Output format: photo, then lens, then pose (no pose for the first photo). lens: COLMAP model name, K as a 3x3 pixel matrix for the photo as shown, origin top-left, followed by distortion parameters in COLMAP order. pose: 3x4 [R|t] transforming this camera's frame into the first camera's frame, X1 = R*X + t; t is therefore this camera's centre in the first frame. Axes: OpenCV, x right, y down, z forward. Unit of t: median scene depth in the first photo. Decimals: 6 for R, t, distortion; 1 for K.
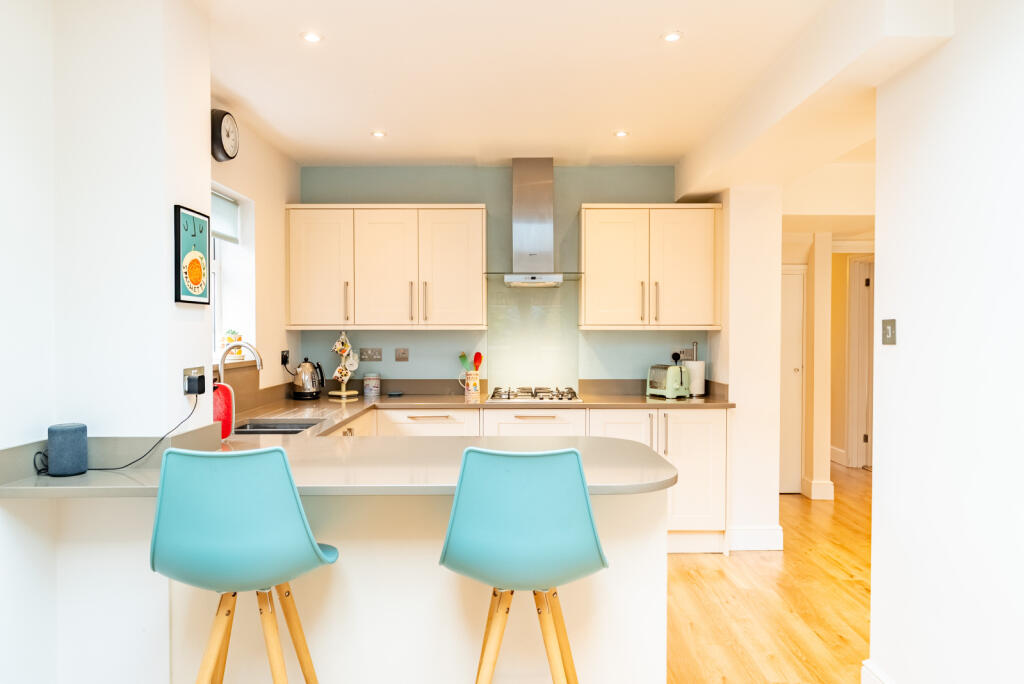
lens RADIAL K [[752.2, 0, 512.0], [0, 752.2, 342.0], [0, 0, 1]] dist [0.000122, -0.000054]
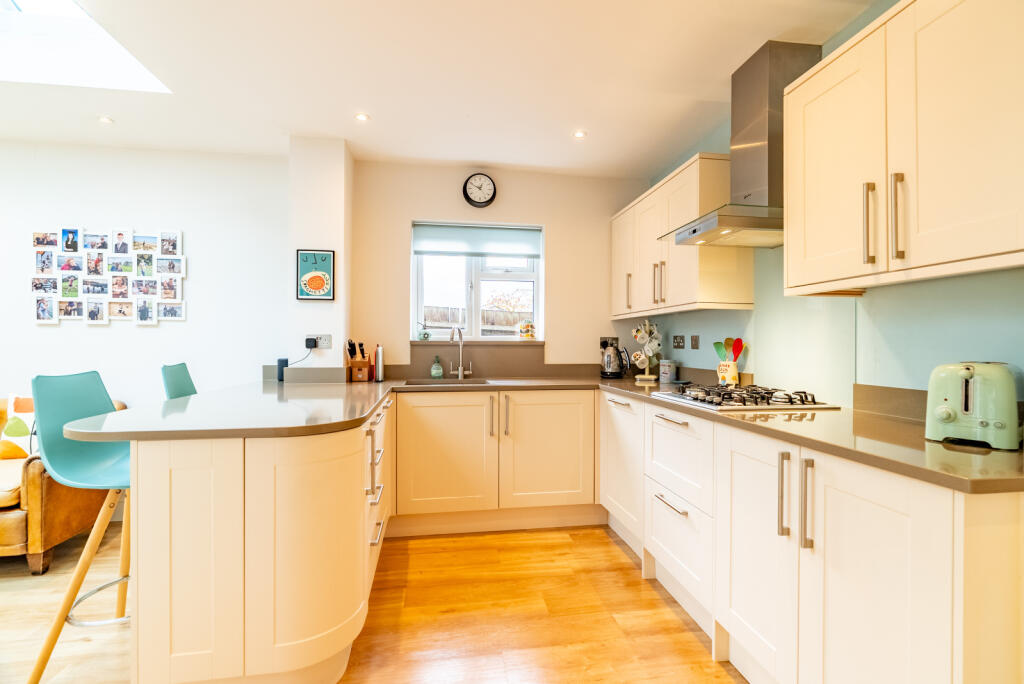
lens RADIAL K [[470.3, 0, 512.0], [0, 470.3, 342.0], [0, 0, 1]] dist [0.000061, 0.000539]
pose [[0.129737, -0.002160, -0.991546, 0.426773], [-0.021873, 0.999748, -0.005040, 0.025958], [0.991307, 0.022342, 0.129657, 0.717252]]
